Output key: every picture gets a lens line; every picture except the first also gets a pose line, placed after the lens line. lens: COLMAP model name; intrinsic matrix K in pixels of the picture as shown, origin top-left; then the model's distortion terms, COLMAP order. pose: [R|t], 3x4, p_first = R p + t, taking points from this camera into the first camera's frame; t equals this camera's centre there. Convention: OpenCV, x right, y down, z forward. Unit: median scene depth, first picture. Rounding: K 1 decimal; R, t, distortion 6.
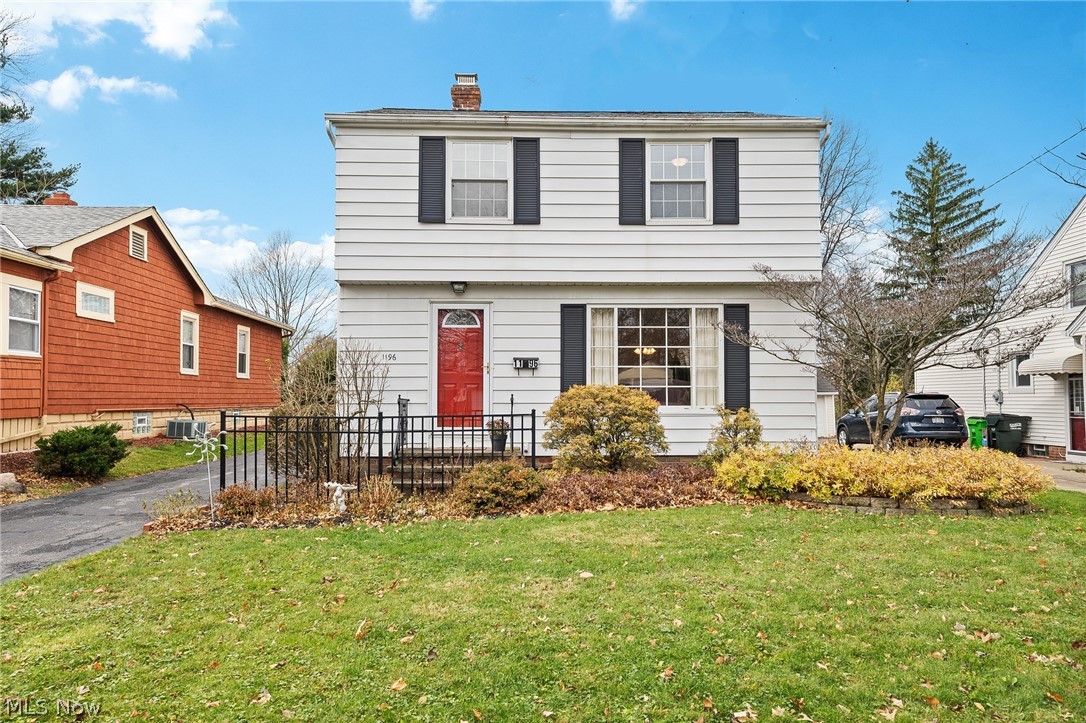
lens RADIAL K [[755.1, 0, 542.8], [0, 755.1, 365.6], [0, 0, 1]] dist [0.000069, 0.000031]
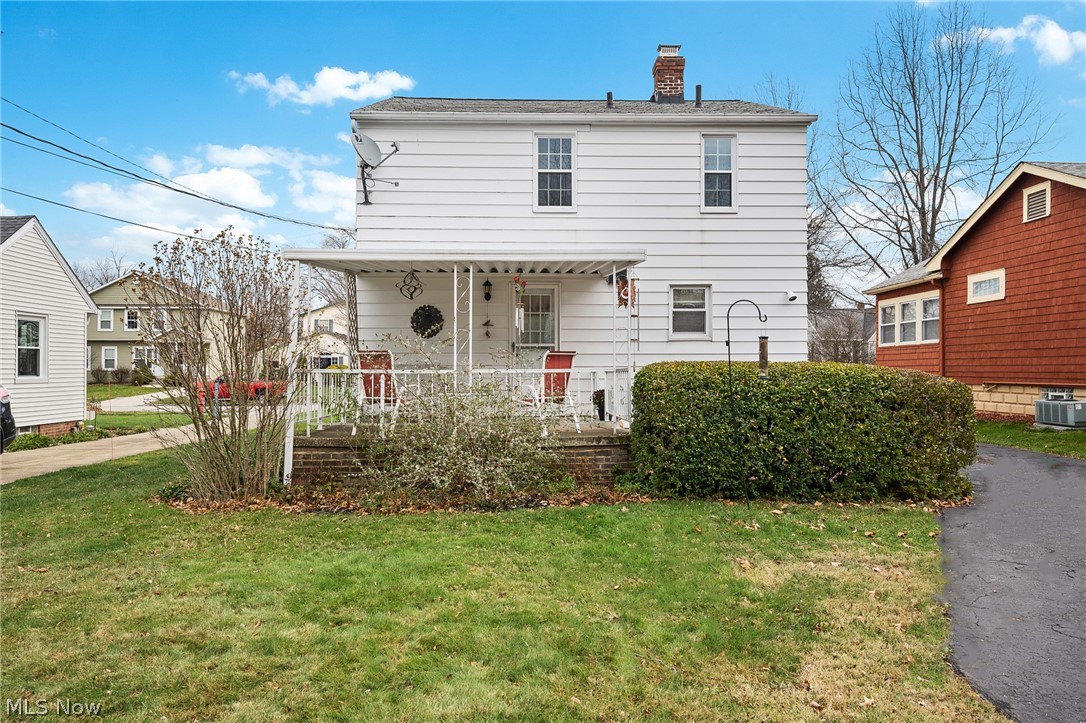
lens RADIAL K [[755.1, 0, 543.6], [0, 755.1, 363.9], [0, 0, 1]] dist [0.000069, 0.000031]
pose [[-0.999955, 0.001262, 0.009444, 0.057301], [0.000791, 0.998761, -0.049750, 0.087113], [-0.009495, -0.049741, -0.998717, 2.128874]]
